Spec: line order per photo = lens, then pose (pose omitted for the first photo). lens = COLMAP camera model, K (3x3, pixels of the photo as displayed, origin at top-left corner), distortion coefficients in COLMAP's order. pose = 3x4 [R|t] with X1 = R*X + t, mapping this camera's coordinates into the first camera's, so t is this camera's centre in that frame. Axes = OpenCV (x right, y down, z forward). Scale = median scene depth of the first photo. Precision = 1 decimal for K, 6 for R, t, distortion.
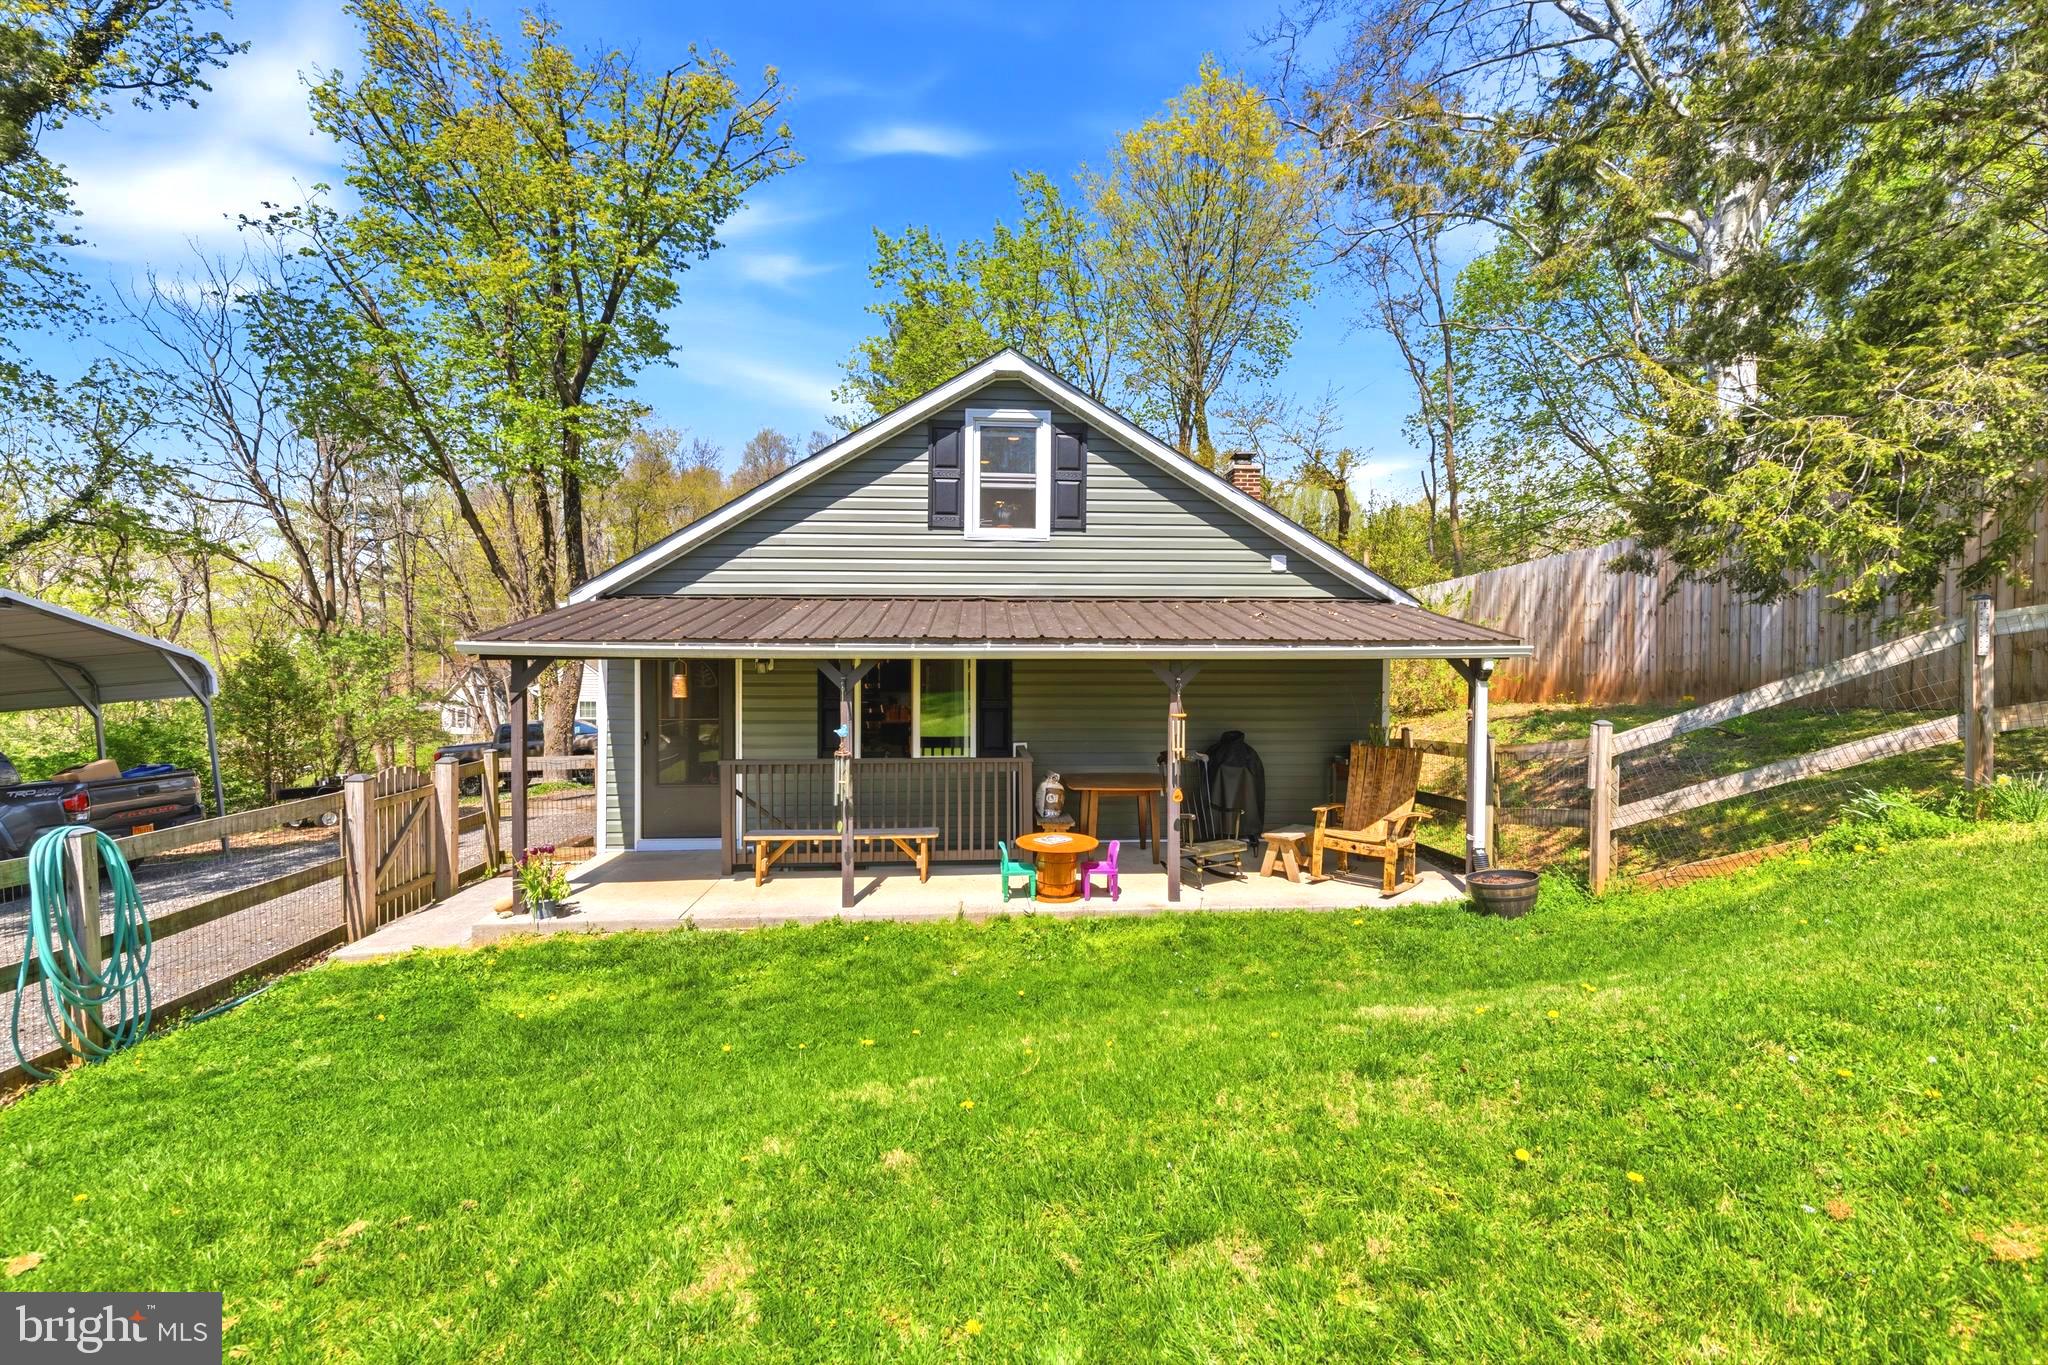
lens RADIAL K [[933.8, 0, 1022.7], [0, 933.8, 675.9], [0, 0, 1]] dist [0.001010, 0.000000]
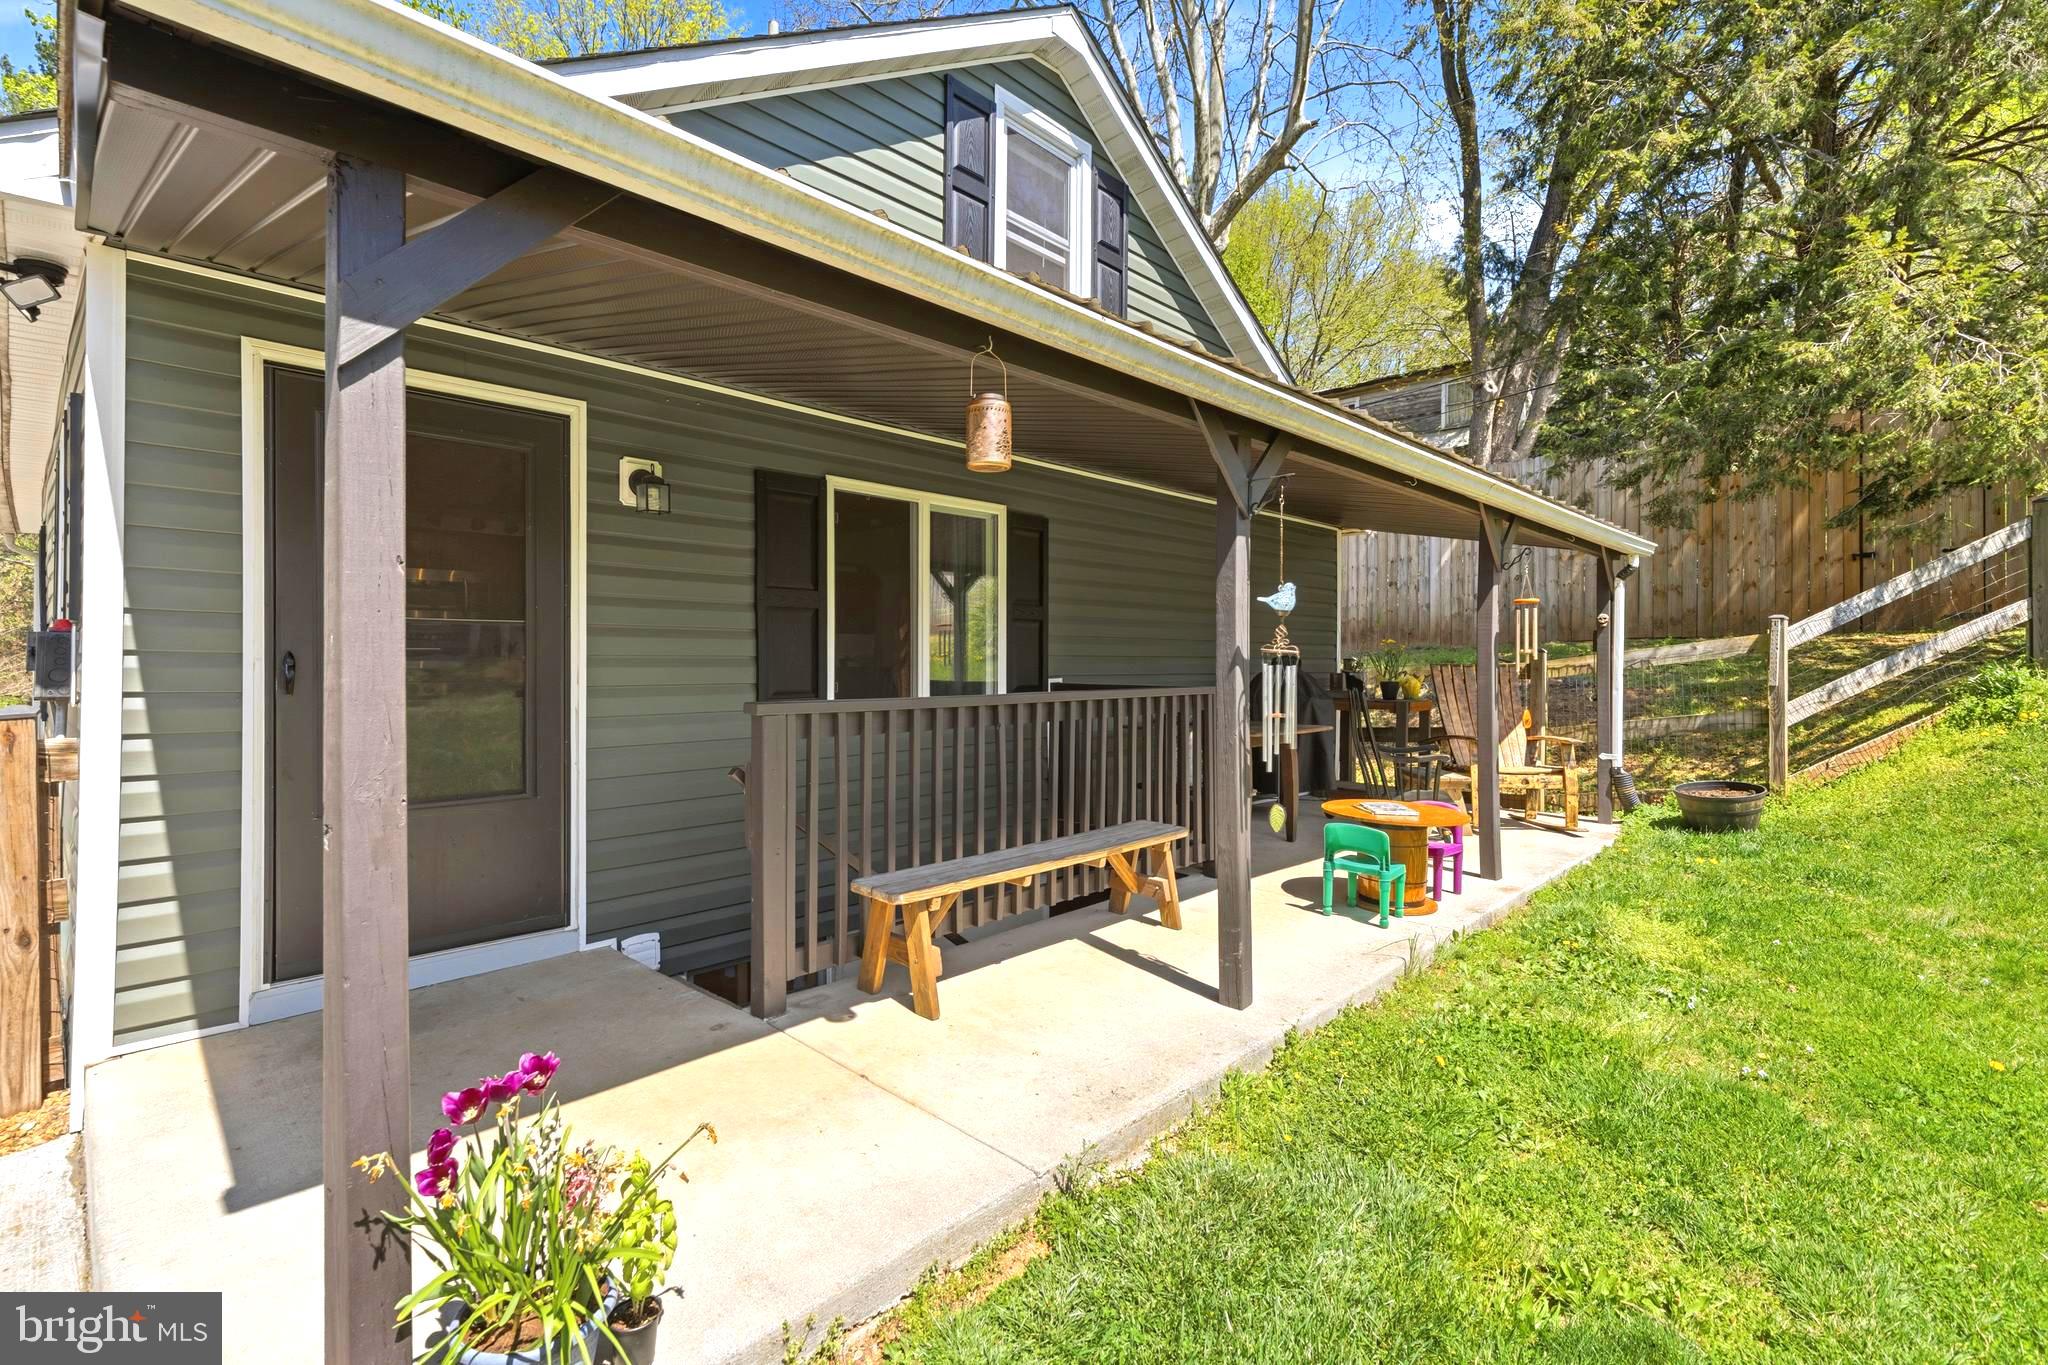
lens RADIAL K [[933.8, 0, 1024.2], [0, 933.8, 679.5], [0, 0, 1]] dist [0.001010, 0.000000]
pose [[0.732546, -0.012886, 0.680595, -0.452316], [0.015643, 0.999875, 0.002094, 0.074199], [-0.680537, 0.009112, 0.732657, 0.601434]]
